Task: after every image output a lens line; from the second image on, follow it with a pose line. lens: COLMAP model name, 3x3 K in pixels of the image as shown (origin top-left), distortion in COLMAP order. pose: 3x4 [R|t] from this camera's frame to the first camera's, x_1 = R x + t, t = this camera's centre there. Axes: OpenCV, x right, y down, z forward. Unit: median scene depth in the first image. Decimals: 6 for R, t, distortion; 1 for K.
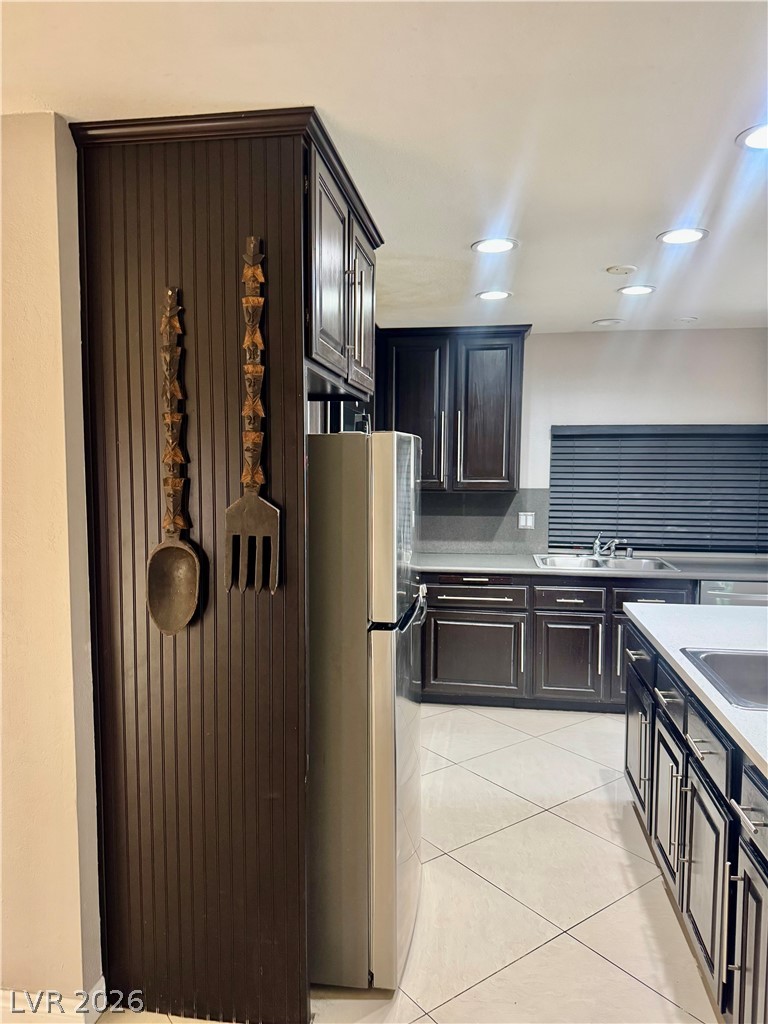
lens RADIAL K [[707.0, 0, 378.6], [0, 707.0, 520.9], [0, 0, 1]] dist [0.052325, -0.005295]
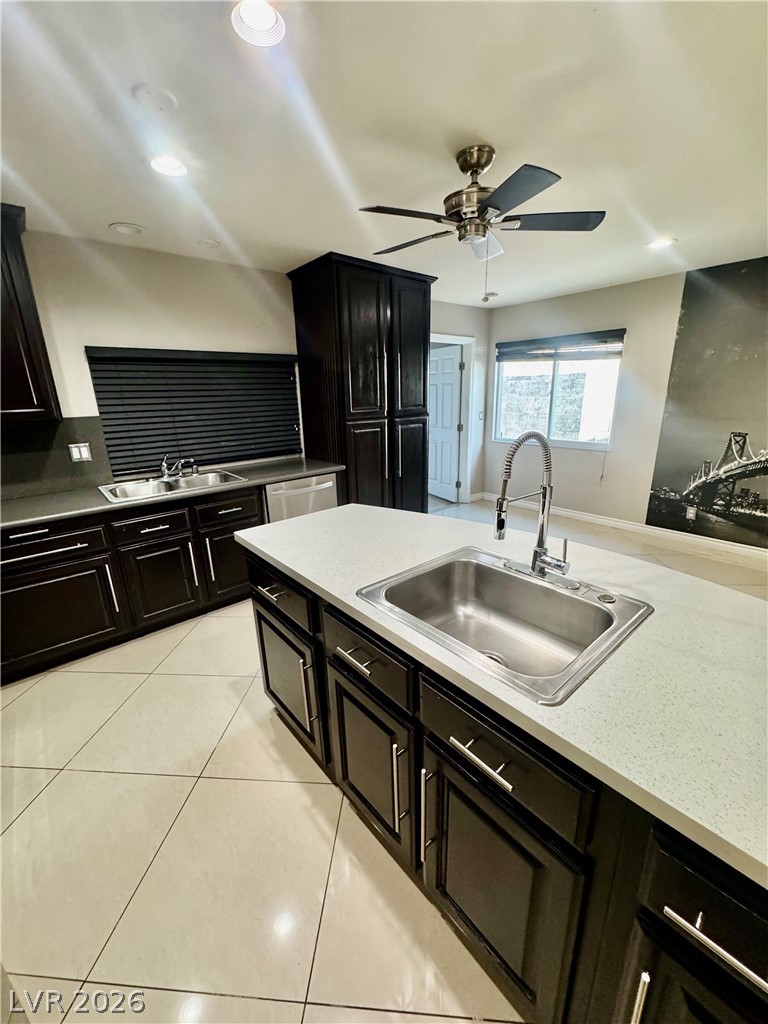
lens RADIAL K [[406.8, 0, 383.9], [0, 406.8, 508.6], [0, 0, 1]] dist [-0.006130, 0.000635]
pose [[0.643456, -0.230447, 0.729972, 0.060645], [0.093407, 0.970120, 0.223924, -0.011278], [-0.759763, -0.075901, 0.645755, 0.354324]]
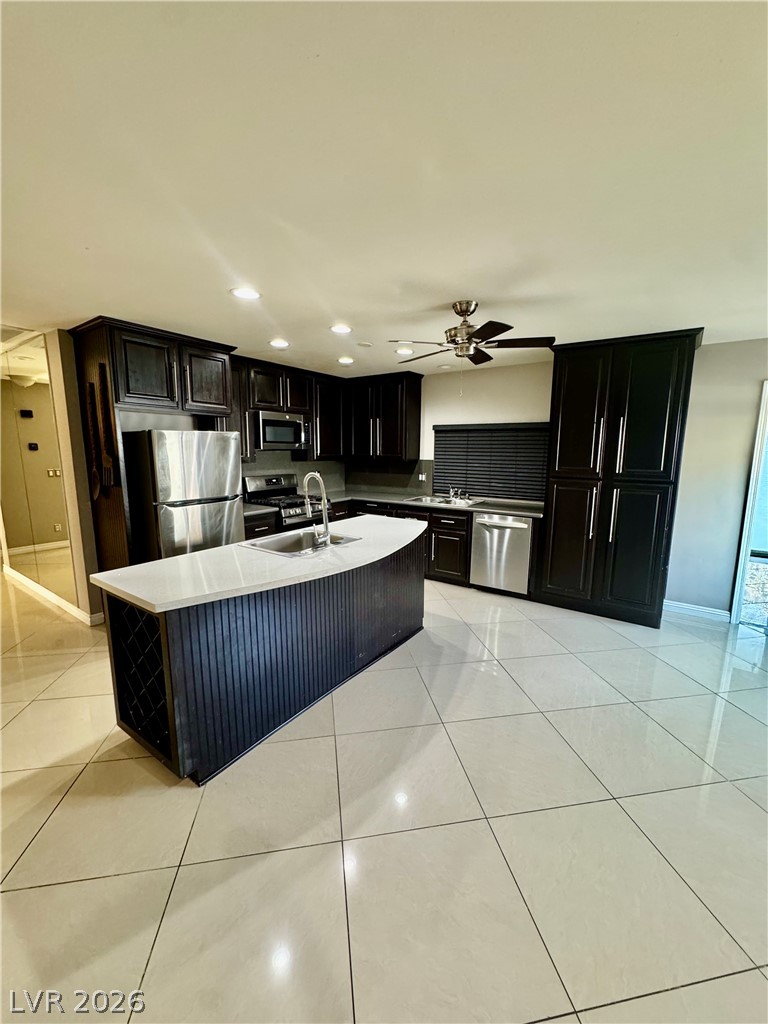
lens RADIAL K [[406.8, 0, 384.1], [0, 406.8, 506.2], [0, 0, 1]] dist [-0.006130, 0.000635]
pose [[0.901159, 0.064117, -0.428722, 0.603106], [-0.040211, 0.997101, 0.064598, 0.010696], [0.431621, -0.040974, 0.901124, -0.001333]]
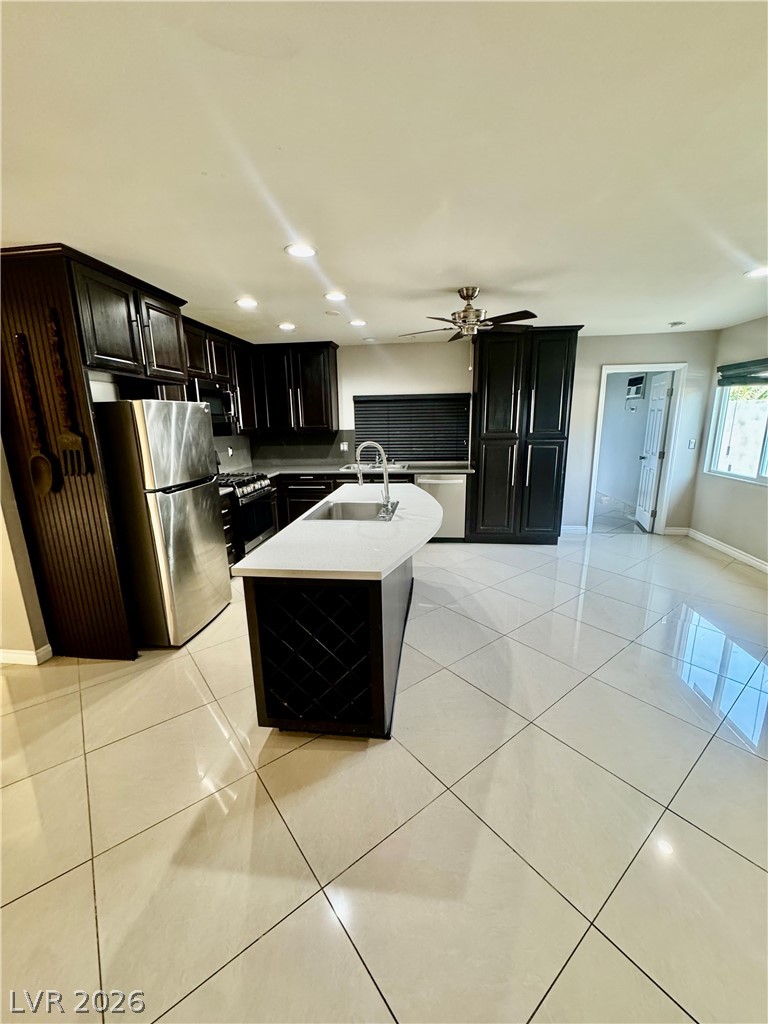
lens RADIAL K [[406.8, 0, 384.9], [0, 406.8, 505.8], [0, 0, 1]] dist [-0.006130, 0.000635]
pose [[0.998846, -0.029375, 0.038003, 0.284707], [0.024361, 0.991700, 0.126241, 0.022435], [-0.041396, -0.125170, 0.991271, -0.117071]]
